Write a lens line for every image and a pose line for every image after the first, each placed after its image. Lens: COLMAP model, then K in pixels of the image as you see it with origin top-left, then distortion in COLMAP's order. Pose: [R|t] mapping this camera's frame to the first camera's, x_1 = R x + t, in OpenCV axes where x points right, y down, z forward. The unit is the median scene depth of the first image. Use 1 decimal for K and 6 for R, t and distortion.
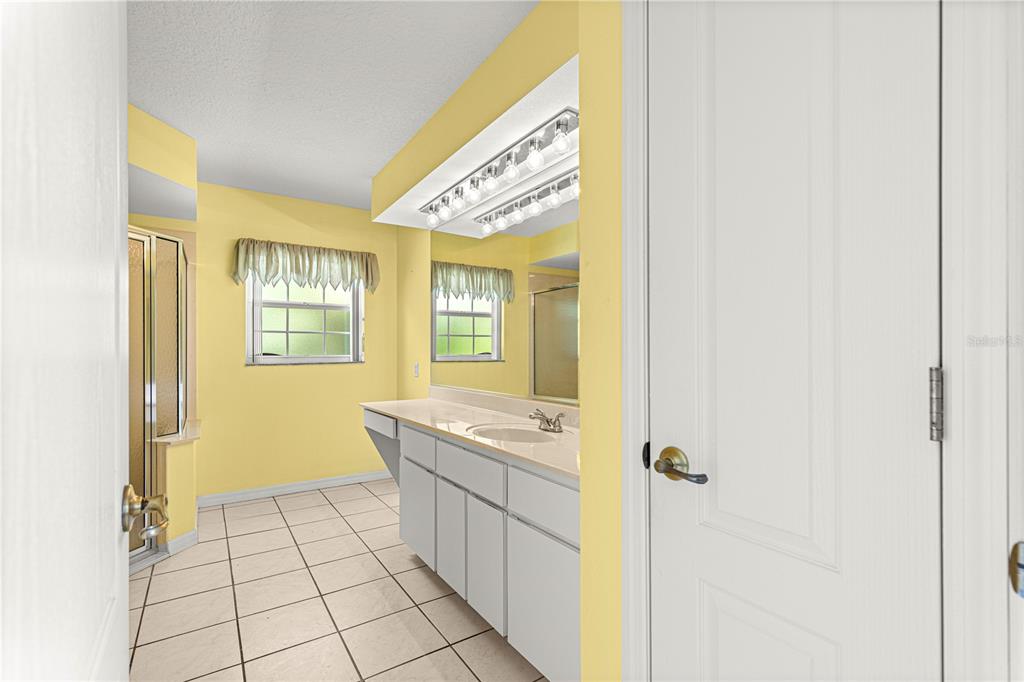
lens RADIAL K [[464.3, 0, 508.1], [0, 464.3, 353.1], [0, 0, 1]] dist [0.001440, -0.000191]
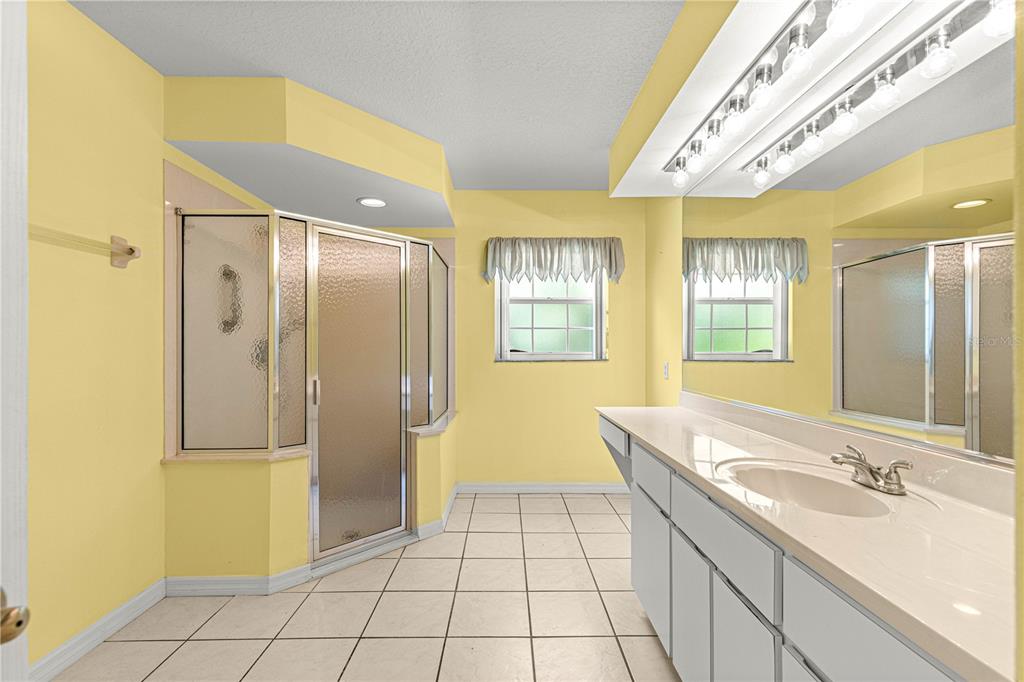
lens RADIAL K [[451.0, 0, 515.1], [0, 451.0, 348.1], [0, 0, 1]] dist [0.007440, -0.000620]
pose [[0.842057, 0.000736, -0.539388, 0.010194], [-0.003332, 0.999987, -0.003837, 0.000132], [0.539378, 0.005029, 0.842049, 0.177487]]
